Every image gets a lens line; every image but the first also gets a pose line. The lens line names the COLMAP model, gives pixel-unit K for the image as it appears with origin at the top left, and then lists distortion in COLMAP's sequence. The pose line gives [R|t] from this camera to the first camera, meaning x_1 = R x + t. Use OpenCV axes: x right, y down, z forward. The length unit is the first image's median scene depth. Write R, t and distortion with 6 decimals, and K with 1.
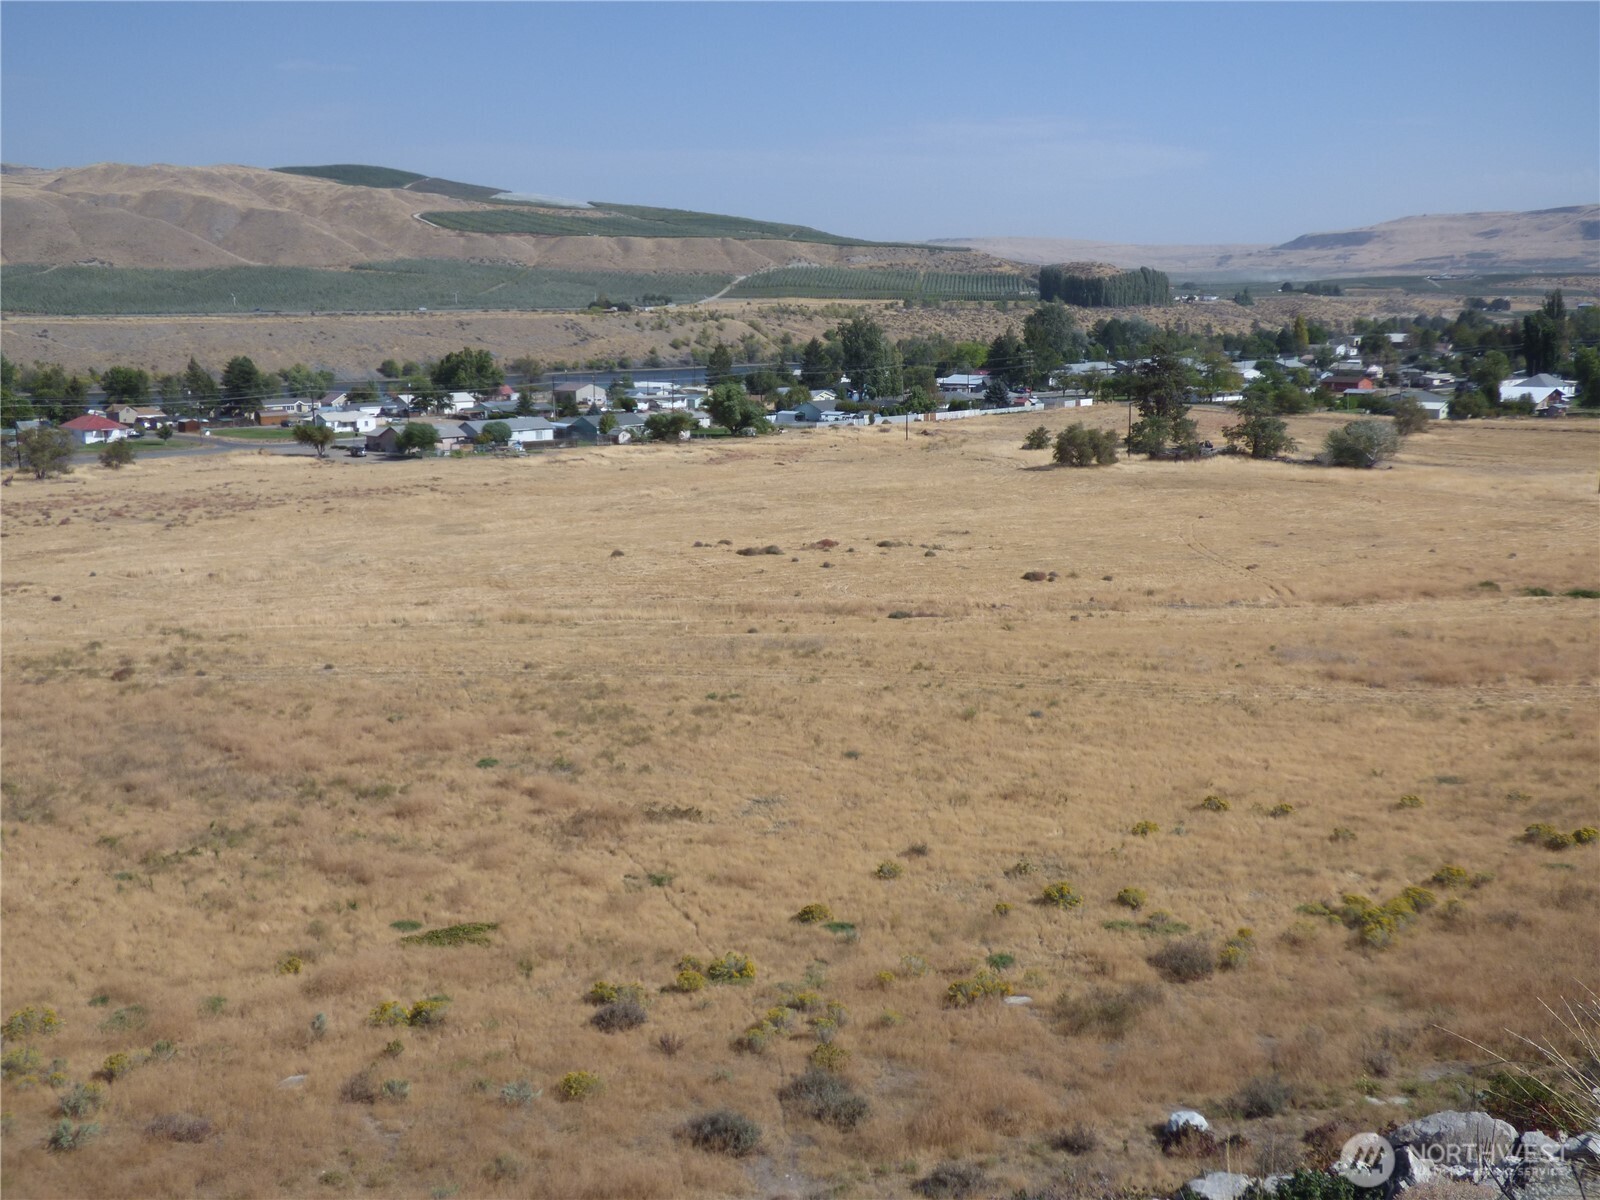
lens RADIAL K [[1652.3, 0, 800.8], [0, 1652.3, 591.1], [0, 0, 1]] dist [-0.019731, 0.000000]
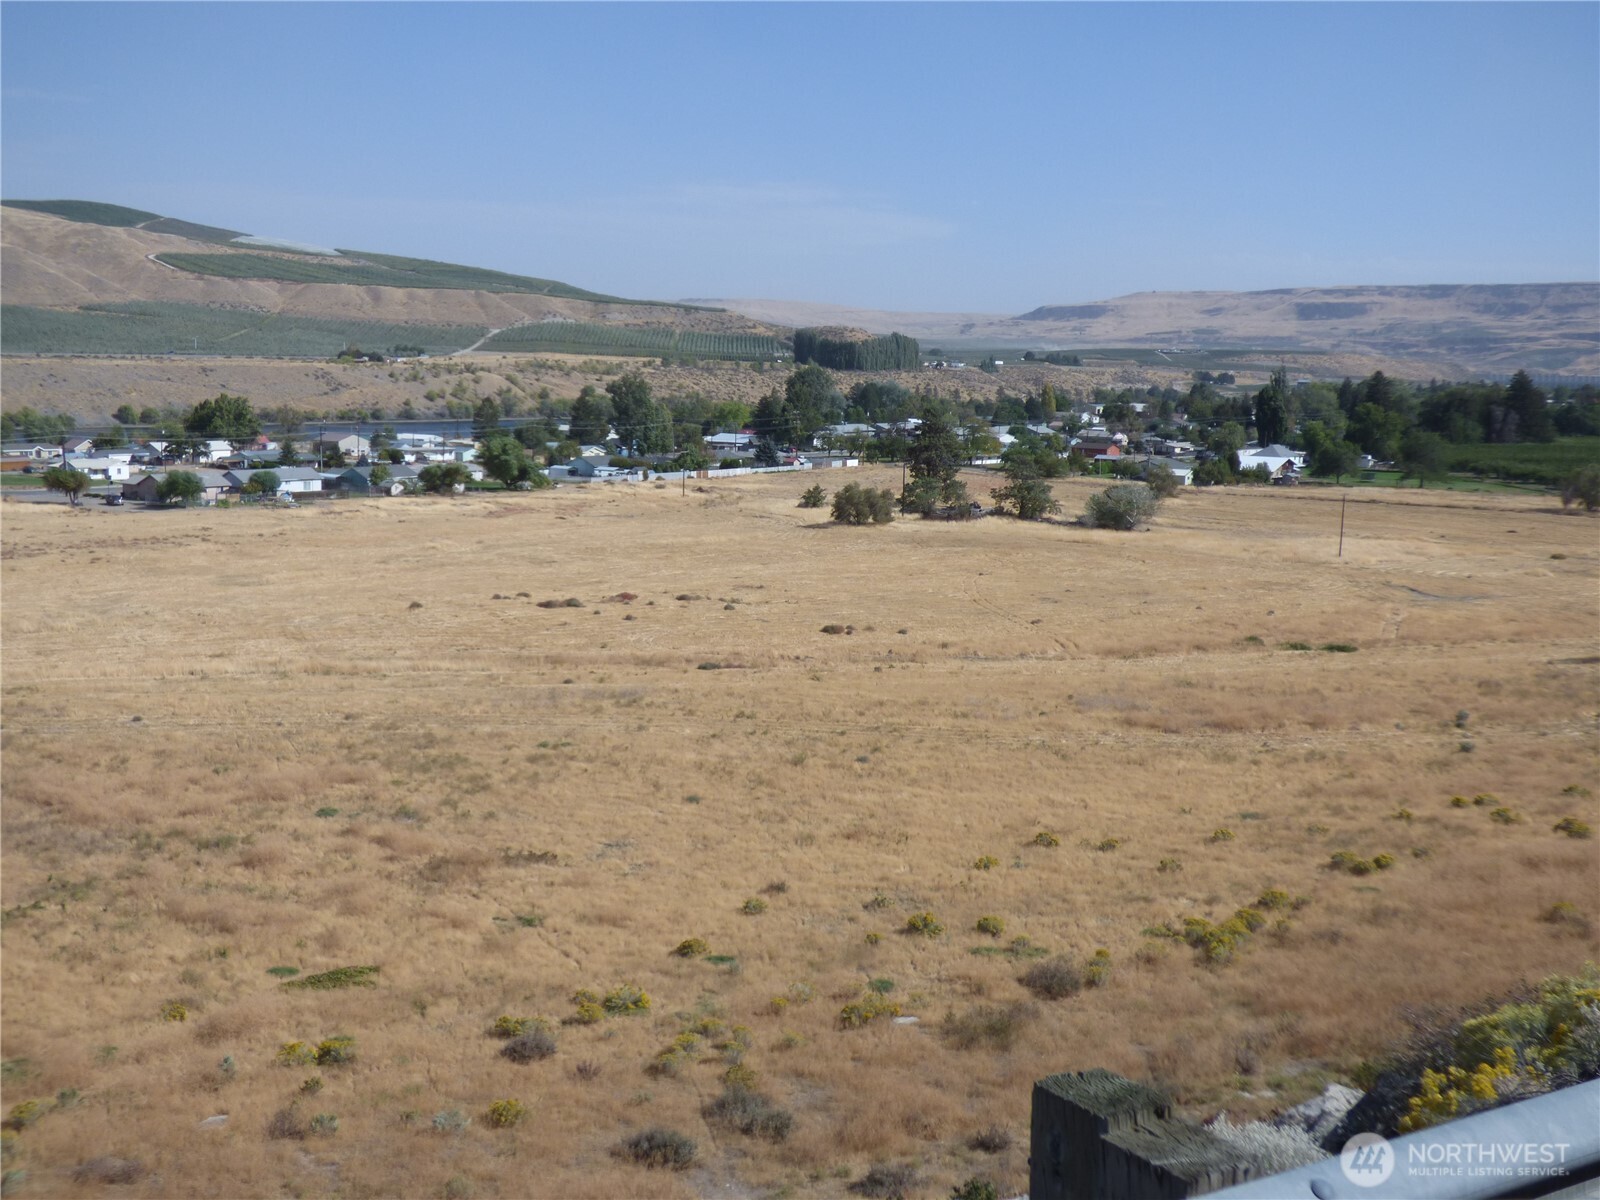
lens RADIAL K [[1652.3, 0, 808.7], [0, 1652.3, 610.6], [0, 0, 1]] dist [-0.019731, 0.000000]
pose [[0.987891, 0.005487, 0.155054, -0.019746], [-0.001885, 0.999725, -0.023366, 0.001822], [-0.155140, 0.022791, 0.987630, -0.009389]]
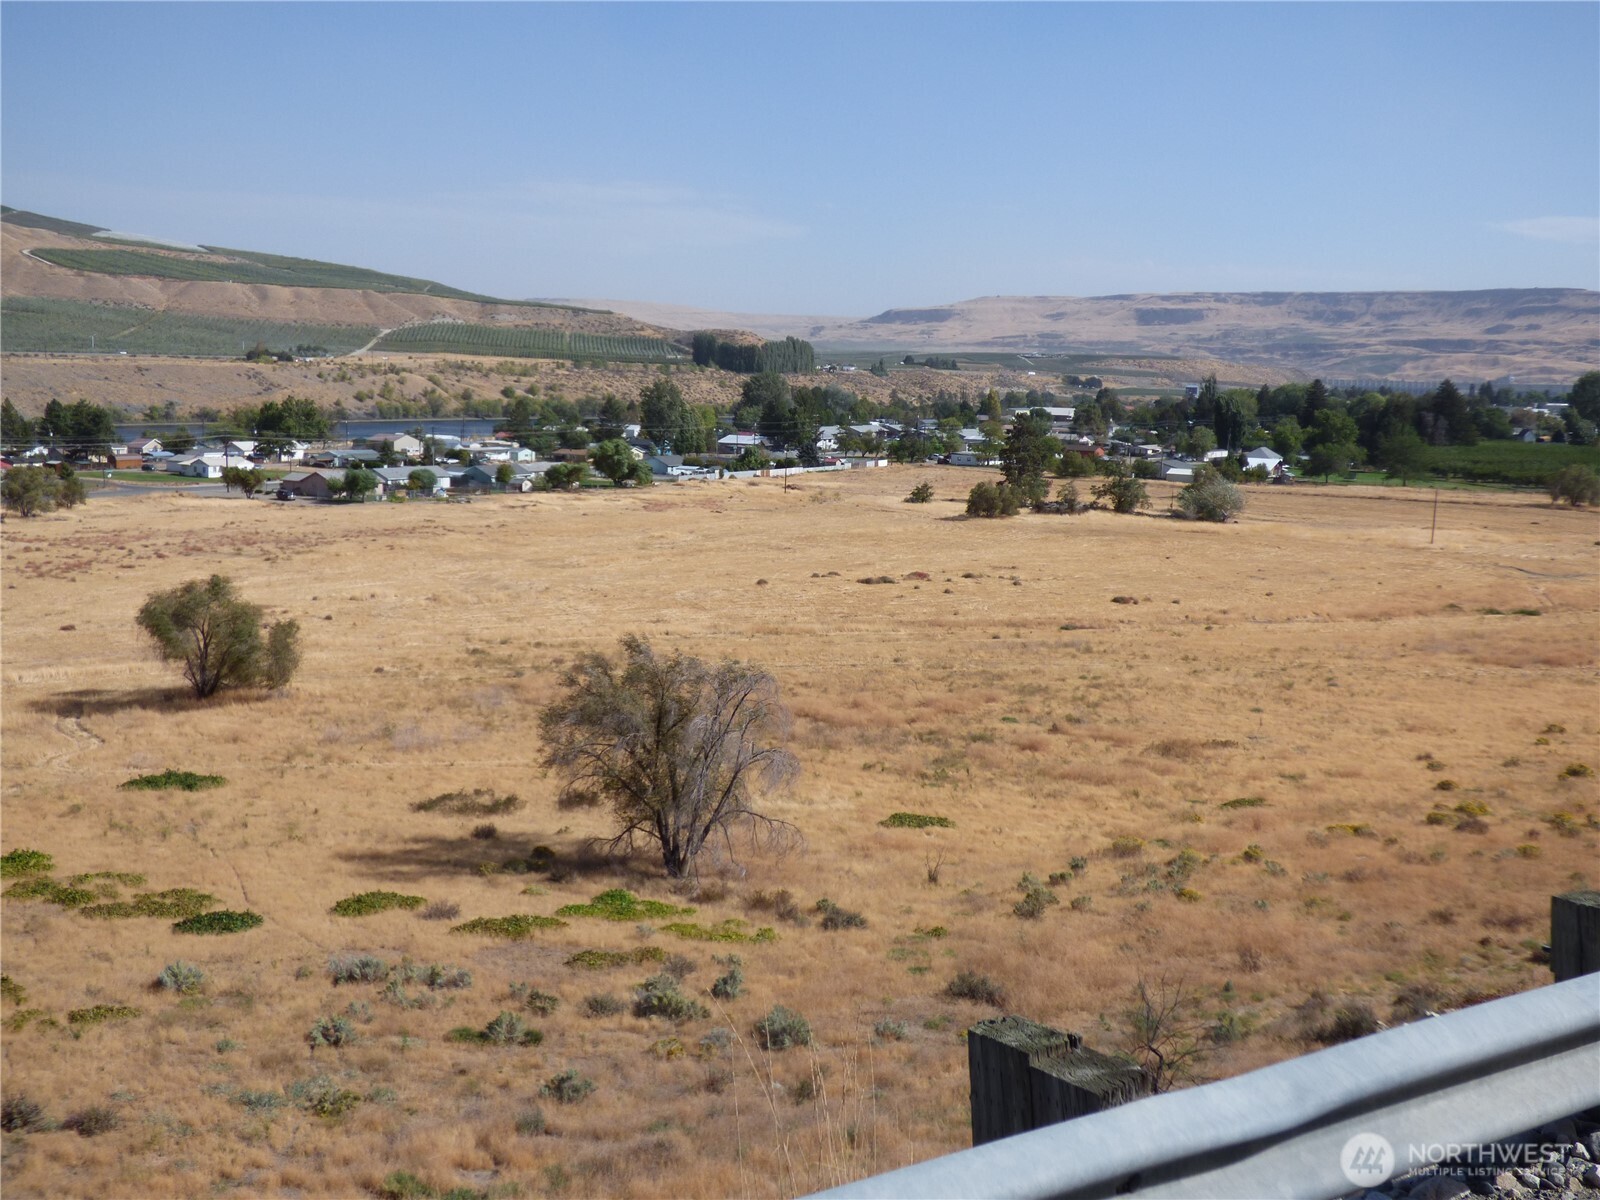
lens RADIAL K [[1652.3, 0, 803.7], [0, 1652.3, 602.9], [0, 0, 1]] dist [-0.019731, 0.000000]
pose [[0.969635, 0.000689, 0.244555, -0.232765], [0.006450, 0.999576, -0.028390, 0.015797], [-0.244471, 0.029106, 0.969220, -0.086456]]
